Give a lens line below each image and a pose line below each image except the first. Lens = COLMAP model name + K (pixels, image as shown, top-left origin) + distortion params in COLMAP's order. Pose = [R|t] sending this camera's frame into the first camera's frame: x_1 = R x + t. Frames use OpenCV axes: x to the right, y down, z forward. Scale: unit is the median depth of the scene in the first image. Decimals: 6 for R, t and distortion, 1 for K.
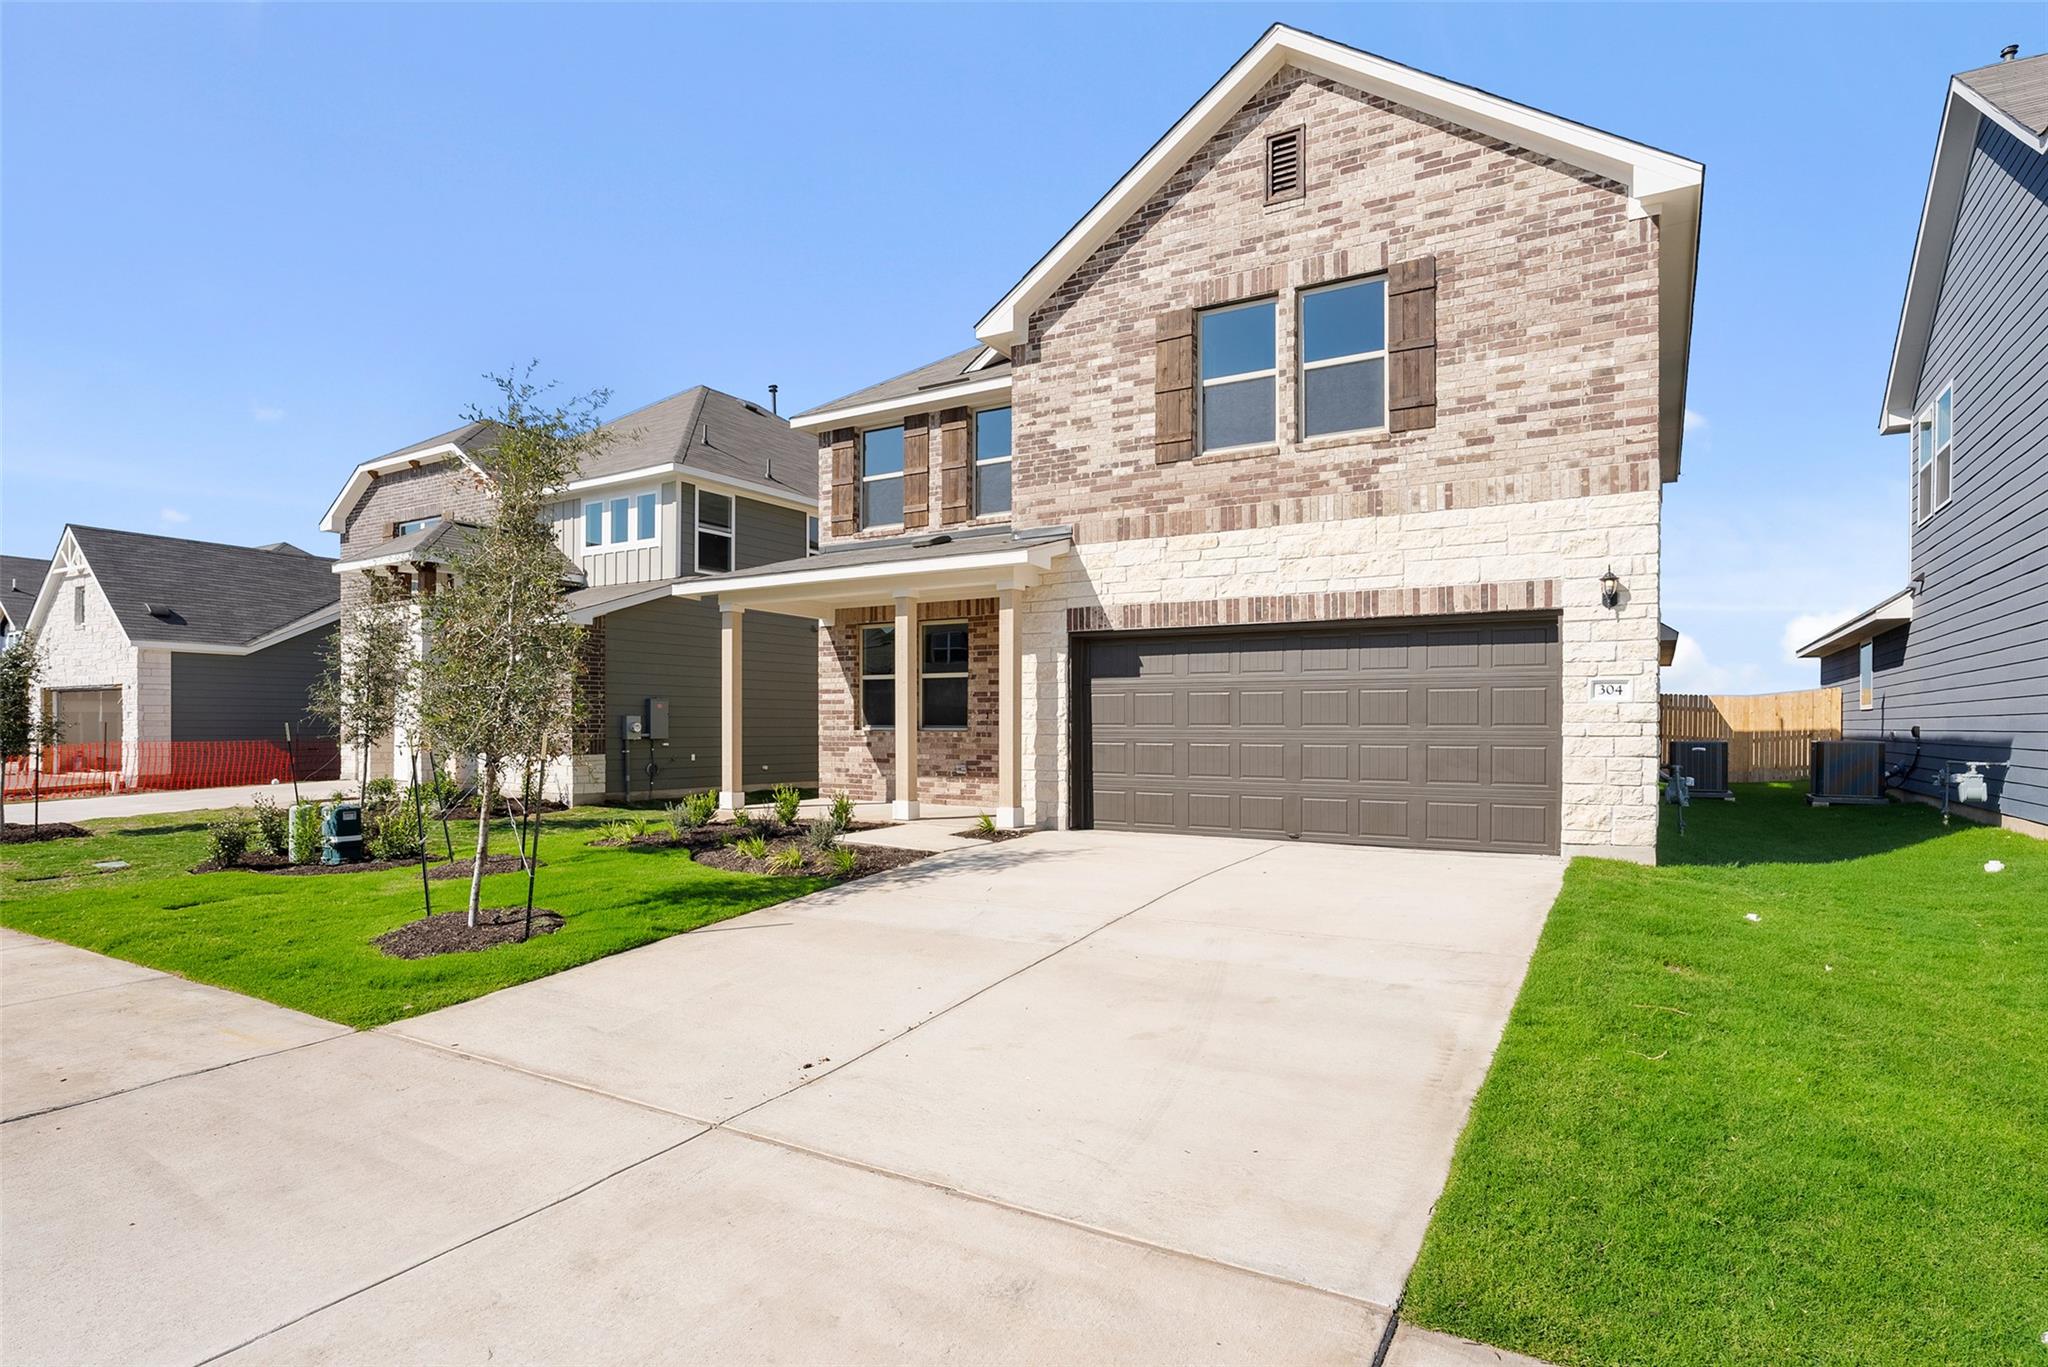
lens RADIAL K [[1057.4, 0, 1025.0], [0, 1057.4, 732.4], [0, 0, 1]] dist [-0.026761, 0.023315]
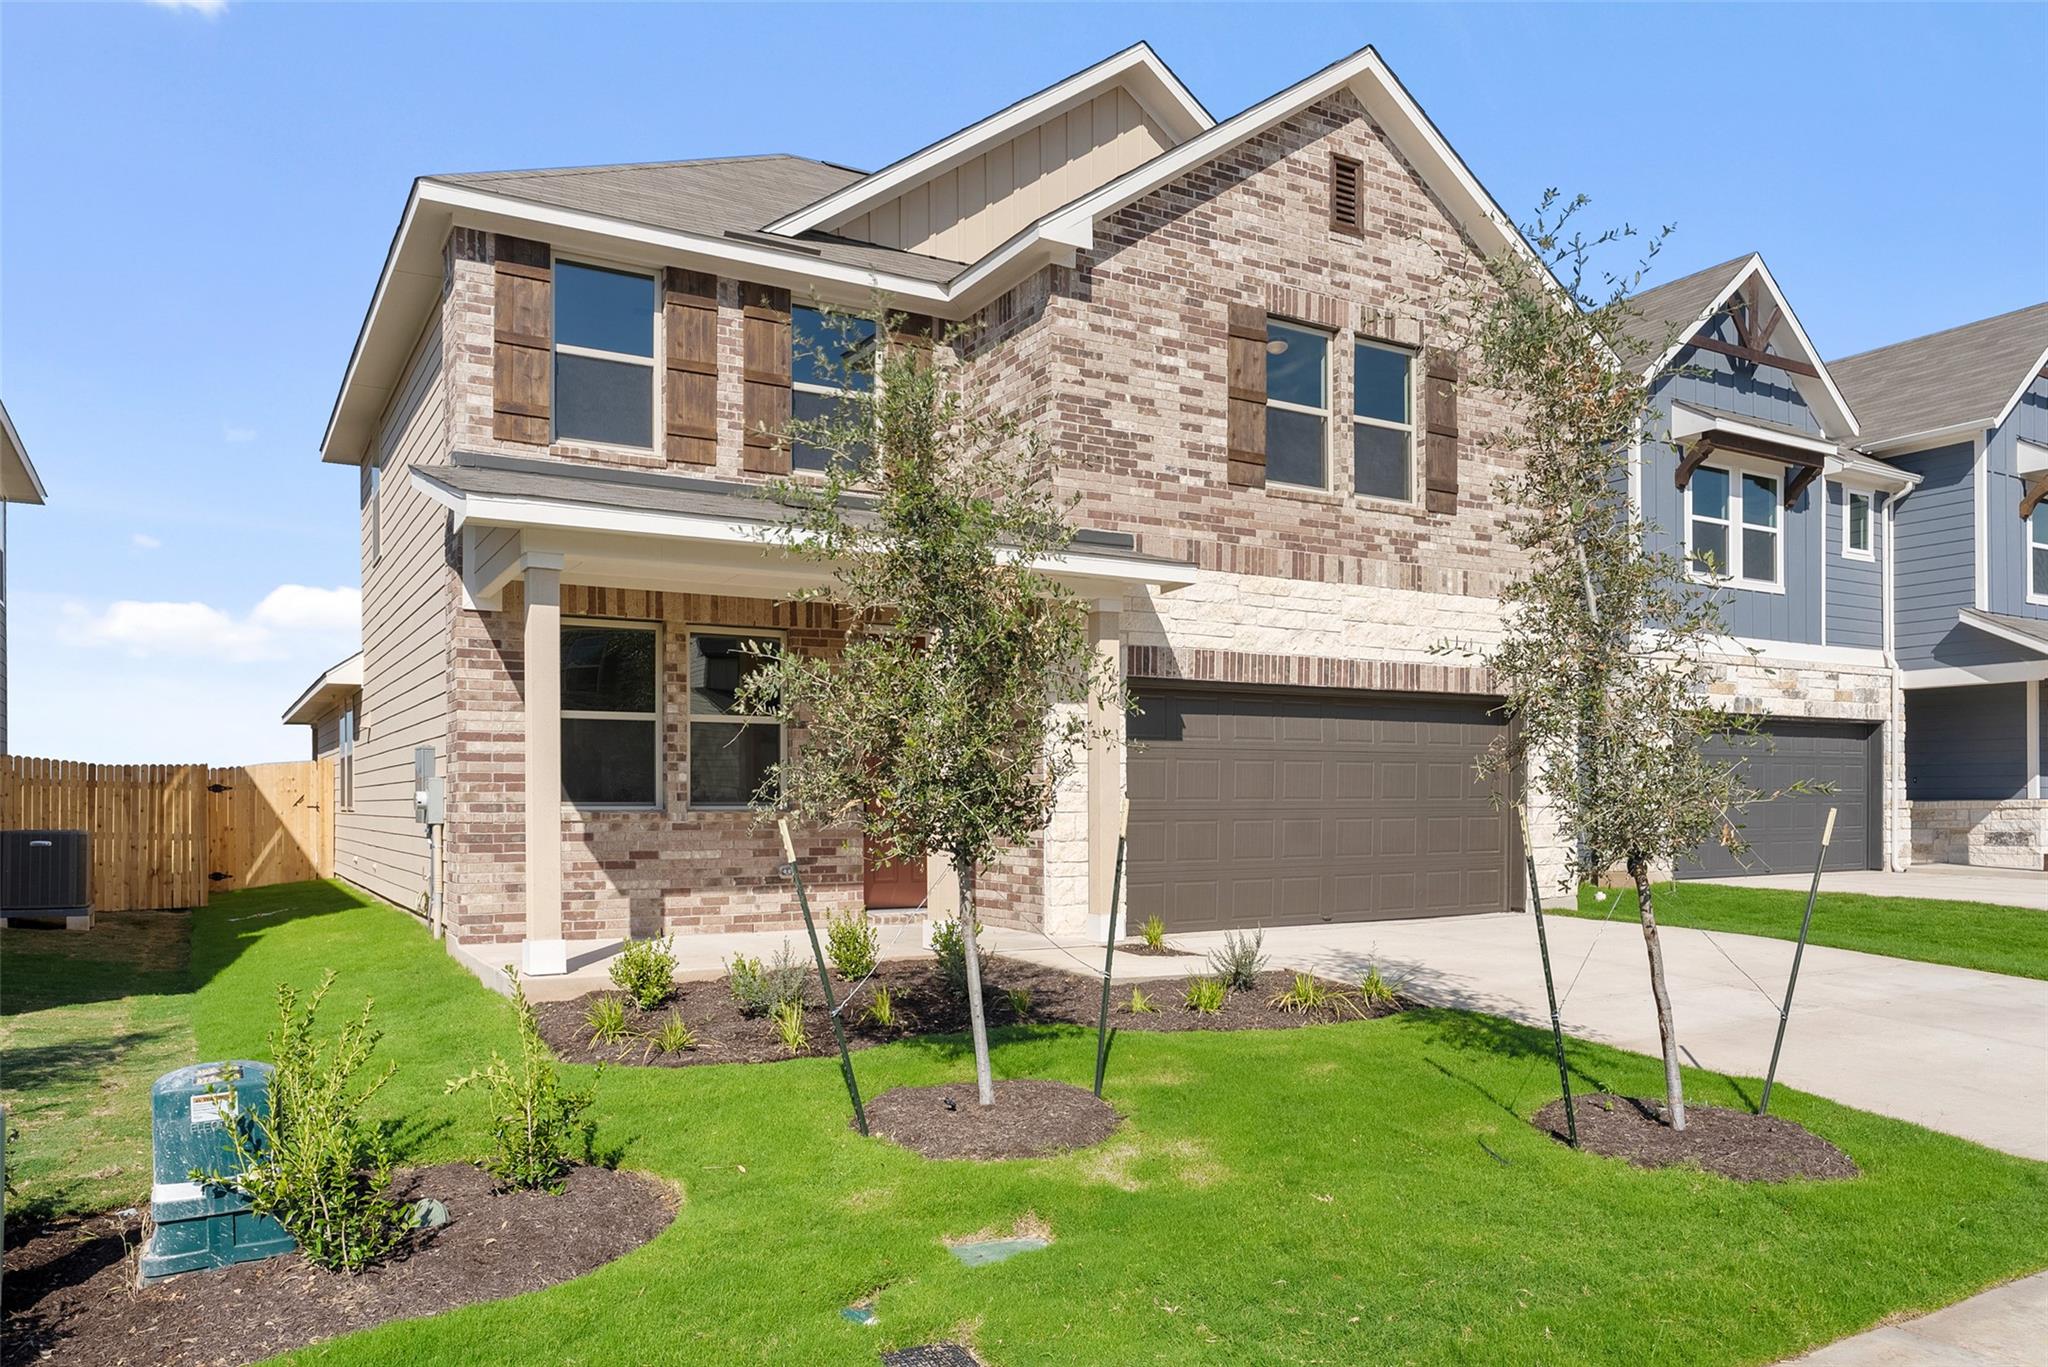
lens RADIAL K [[1405.1, 0, 997.2], [0, 1405.1, 806.0], [0, 0, 1]] dist [0.002010, 0.000352]
pose [[0.490819, -0.004730, 0.871249, -0.897495], [0.009774, 0.999952, -0.000077, -0.003376], [-0.871207, 0.008553, 0.490841, 0.603370]]
